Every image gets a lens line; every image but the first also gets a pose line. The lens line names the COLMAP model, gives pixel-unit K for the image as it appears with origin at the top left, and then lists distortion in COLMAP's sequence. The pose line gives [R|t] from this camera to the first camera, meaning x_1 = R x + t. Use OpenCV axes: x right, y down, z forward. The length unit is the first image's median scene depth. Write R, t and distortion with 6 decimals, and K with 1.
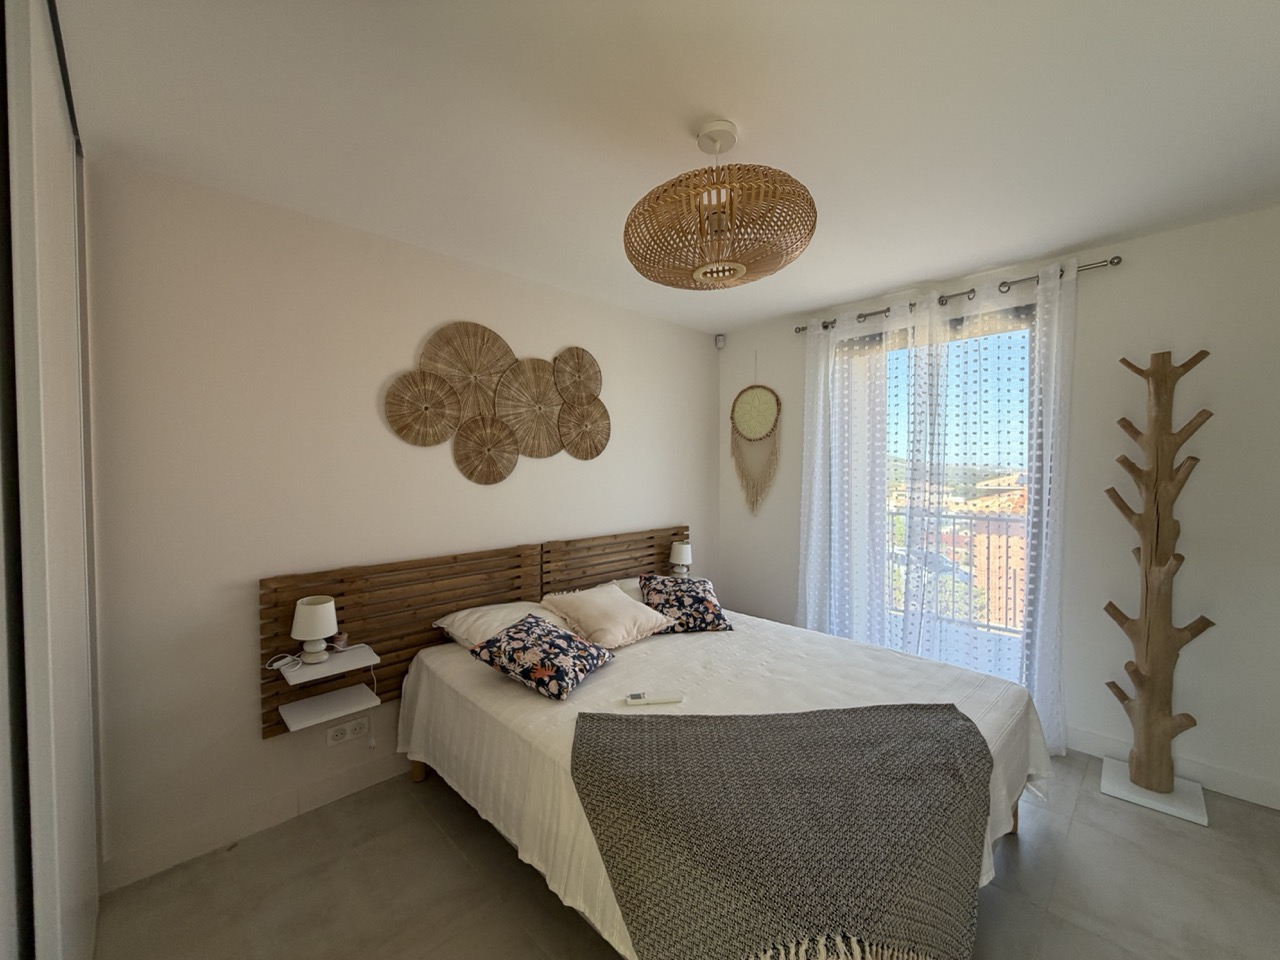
lens RADIAL K [[515.0, 0, 638.2], [0, 515.0, 479.8], [0, 0, 1]] dist [0.001033, -0.000491]
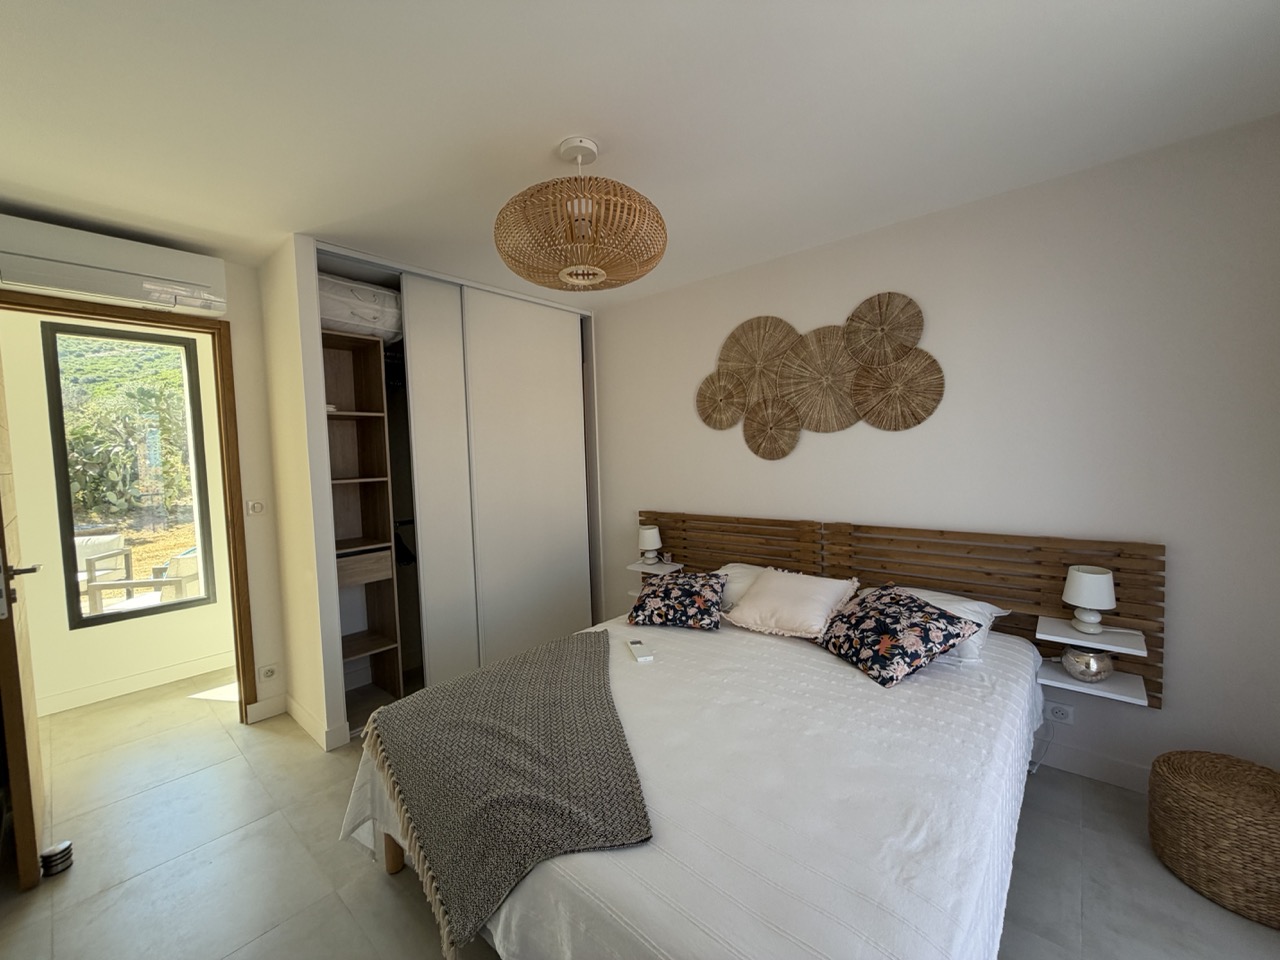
lens RADIAL K [[515.0, 0, 640.3], [0, 515.0, 481.9], [0, 0, 1]] dist [0.001033, -0.000491]
pose [[0.087026, 0.058315, -0.994498, 0.768500], [0.009221, 0.998195, 0.059339, -0.011681], [0.996163, -0.014334, 0.086331, 0.610355]]
